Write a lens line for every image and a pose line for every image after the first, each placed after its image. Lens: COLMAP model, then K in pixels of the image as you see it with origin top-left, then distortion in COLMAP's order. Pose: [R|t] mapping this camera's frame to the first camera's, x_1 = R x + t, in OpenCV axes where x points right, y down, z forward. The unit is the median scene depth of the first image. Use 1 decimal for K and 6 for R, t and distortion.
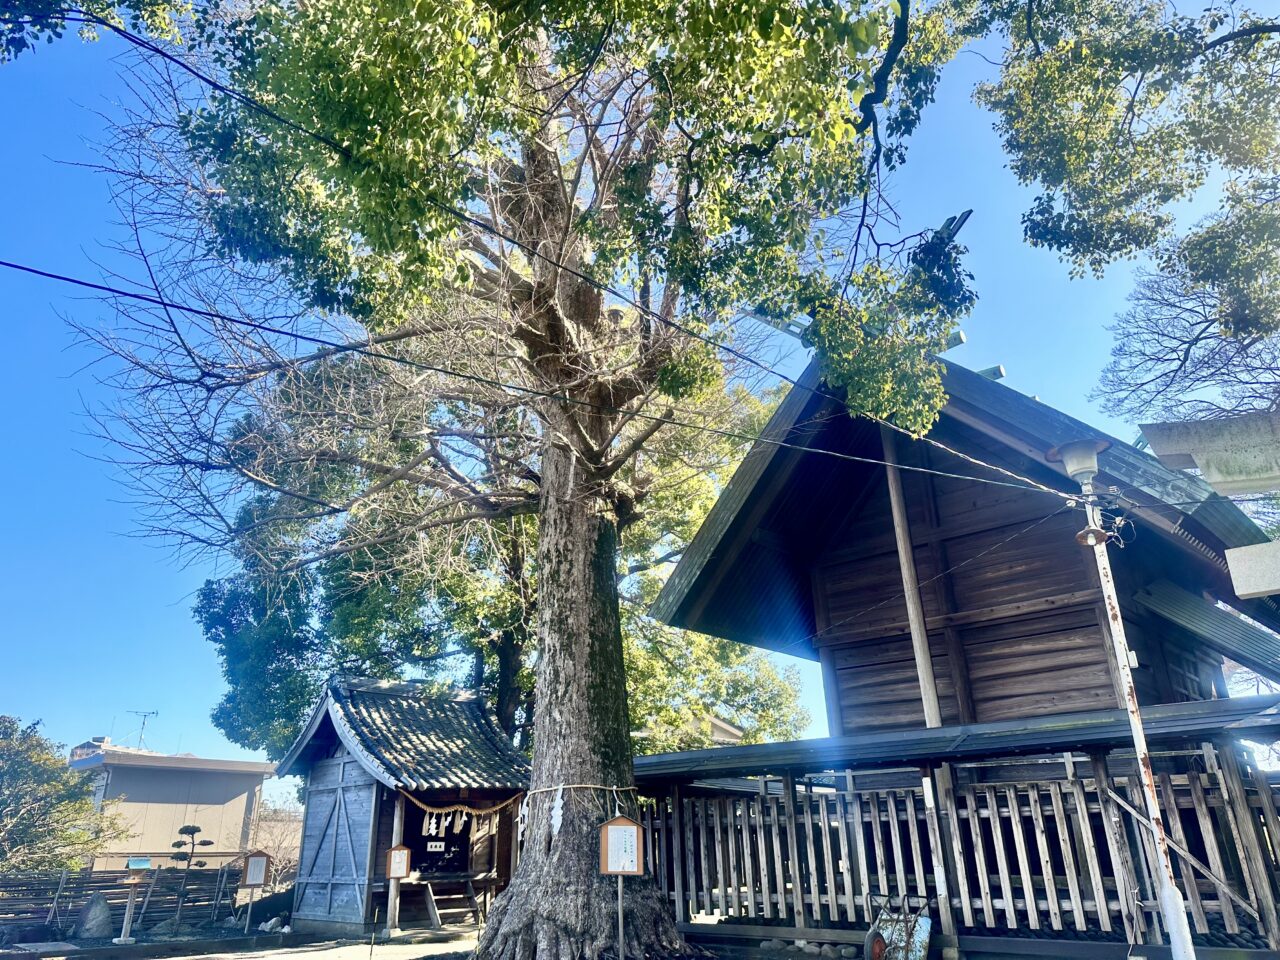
lens RADIAL K [[909.0, 0, 640.2], [0, 909.0, 470.8], [0, 0, 1]] dist [0.024484, -0.018110]
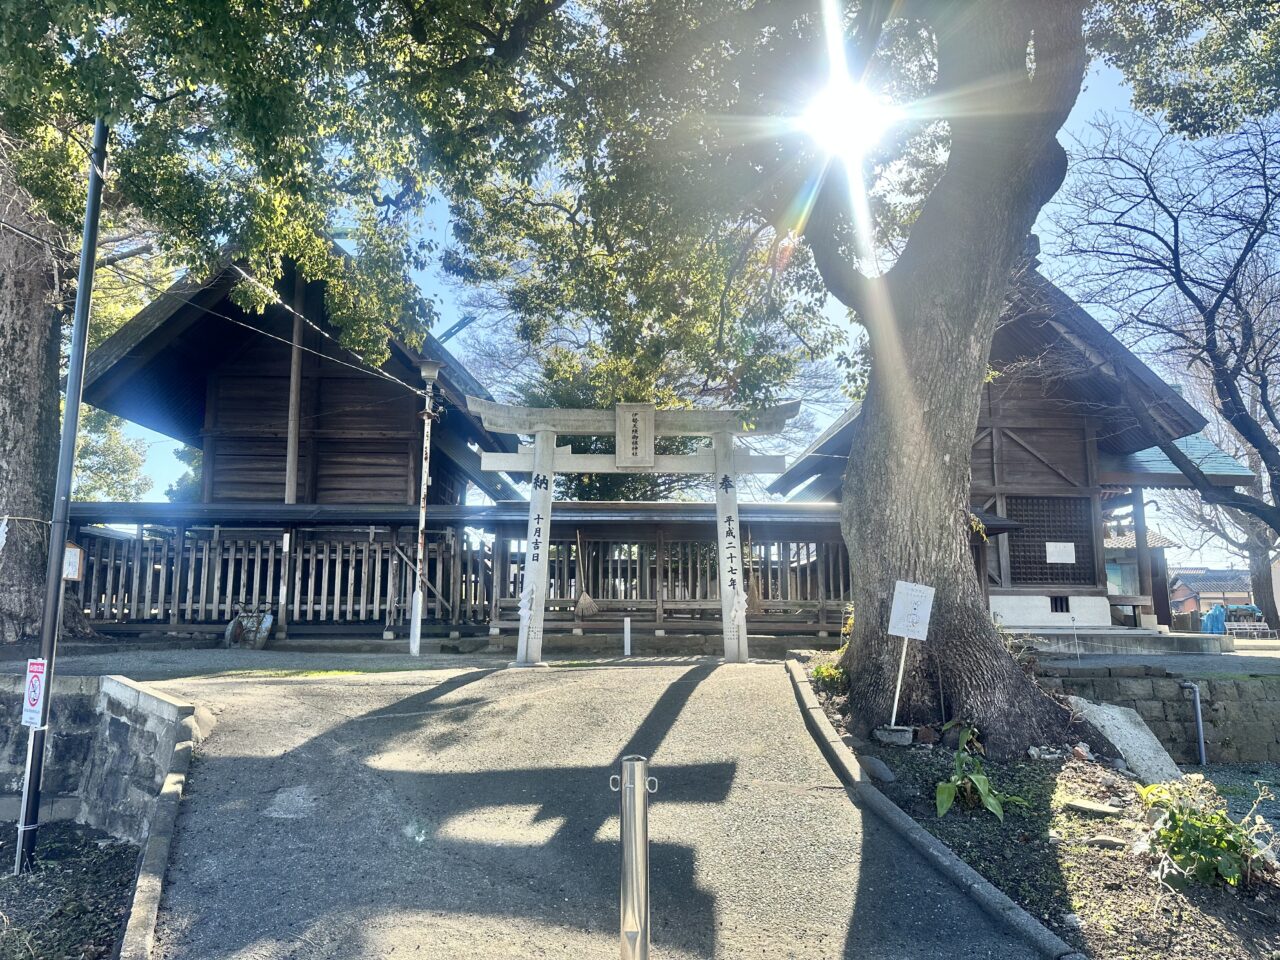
lens RADIAL K [[909.0, 0, 643.3], [0, 909.0, 477.9], [0, 0, 1]] dist [0.024484, -0.018110]
pose [[0.725567, 0.123061, 0.677058, -0.319616], [-0.281190, 0.951012, 0.128482, -0.128340], [-0.628080, -0.283605, 0.724627, -0.493721]]
